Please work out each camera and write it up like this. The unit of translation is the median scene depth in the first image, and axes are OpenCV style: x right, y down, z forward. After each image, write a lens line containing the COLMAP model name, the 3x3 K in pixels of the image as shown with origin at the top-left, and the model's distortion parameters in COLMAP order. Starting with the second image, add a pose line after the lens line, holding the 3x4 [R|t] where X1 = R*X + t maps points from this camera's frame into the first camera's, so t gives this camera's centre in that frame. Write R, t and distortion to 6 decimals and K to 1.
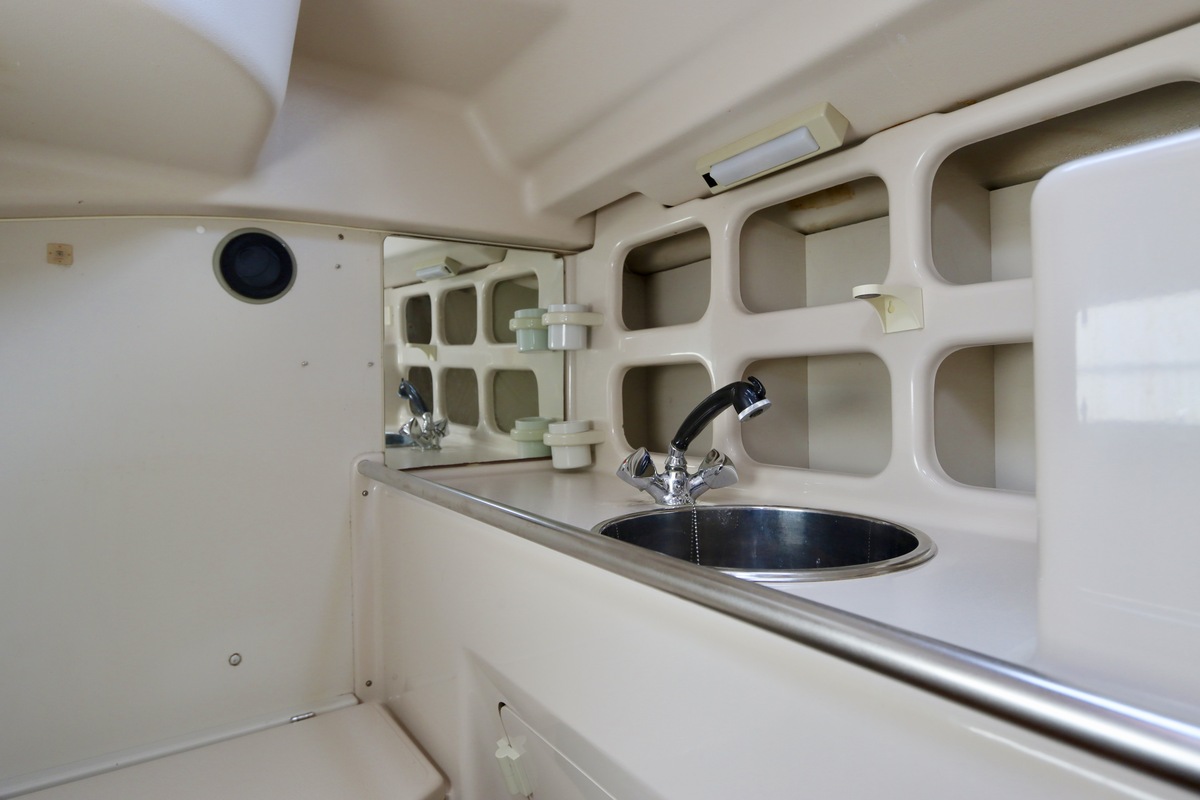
lens RADIAL K [[699.9, 0, 591.9], [0, 699.9, 391.3], [0, 0, 1]] dist [-0.007676, 0.001111]
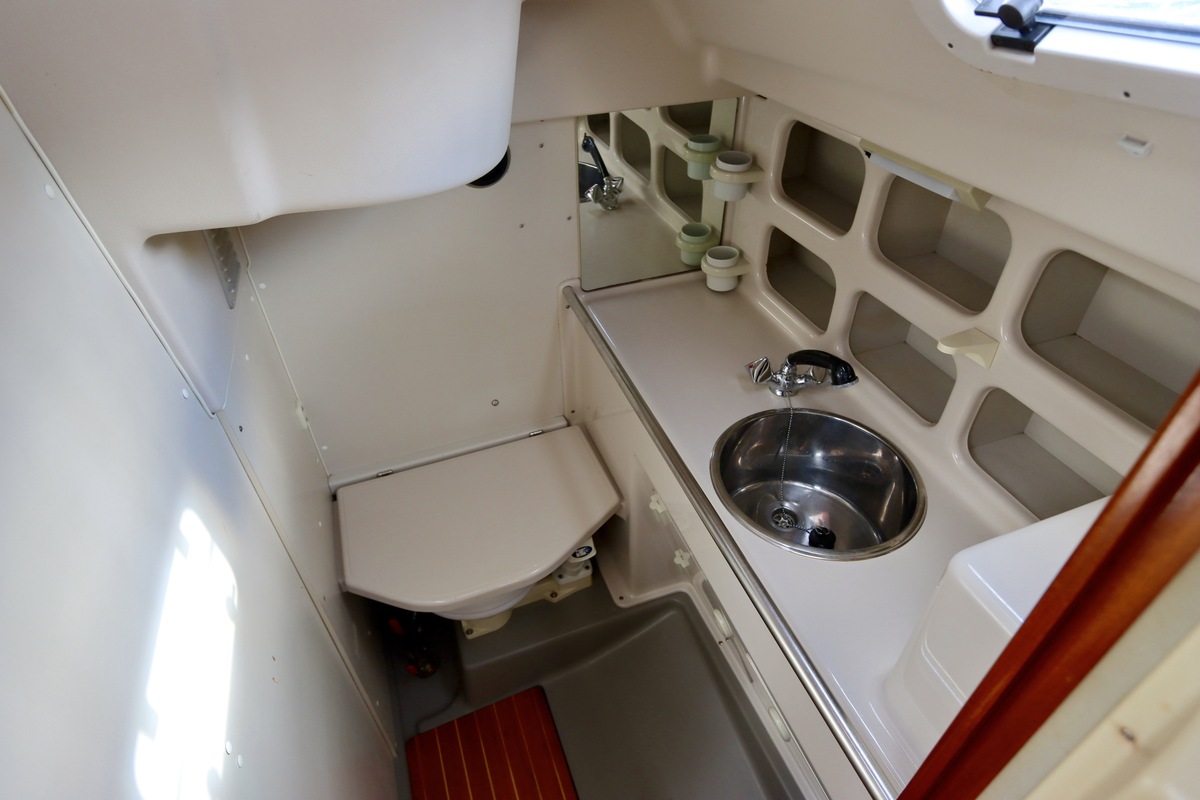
lens RADIAL K [[640.3, 0, 596.5], [0, 640.3, 402.2], [0, 0, 1]] dist [-0.012387, -0.000773]
pose [[0.973355, 0.144543, -0.178011, -0.013108], [-0.002318, 0.782470, 0.622684, -0.508855], [0.229293, -0.605680, 0.761955, -0.078720]]
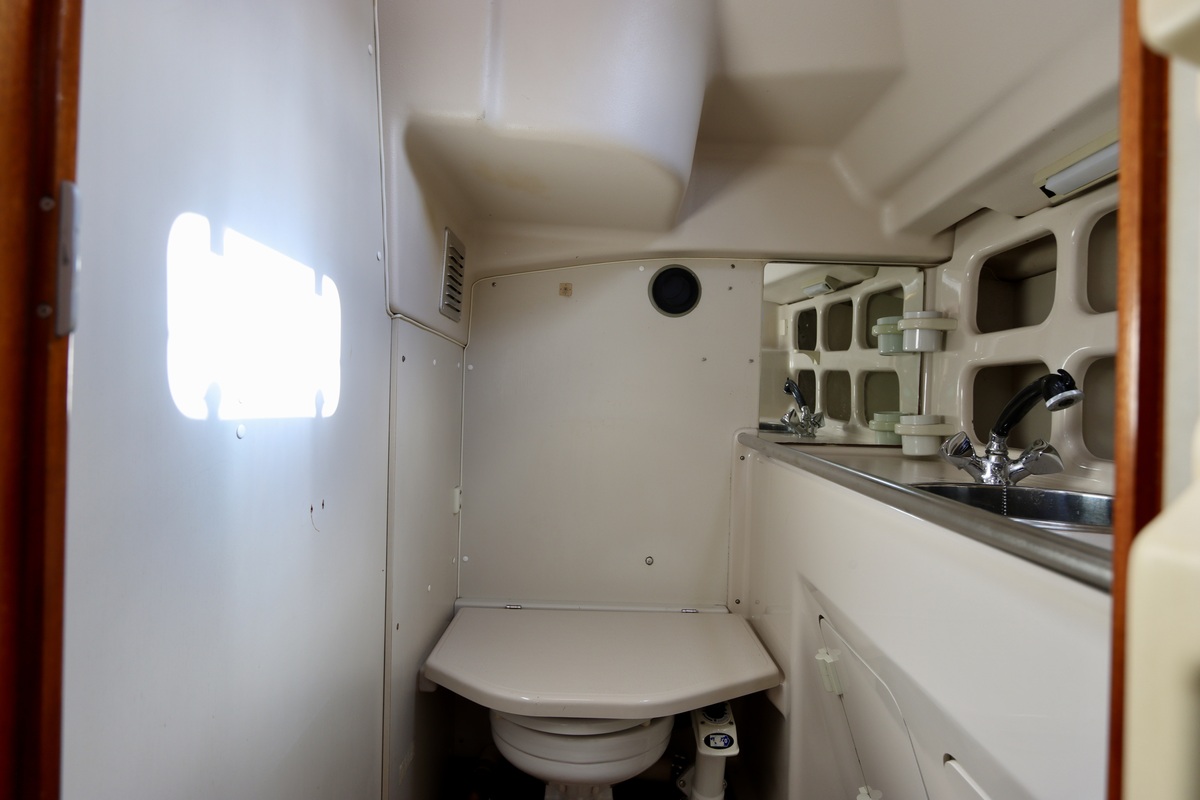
lens RADIAL K [[640.3, 0, 600.0], [0, 640.3, 397.5], [0, 0, 1]] dist [-0.012387, -0.000773]
pose [[0.827363, 0.042708, -0.560041, 0.129495], [-0.046045, 0.998906, 0.008151, 0.033795], [0.559776, 0.019044, 0.828425, -0.162383]]
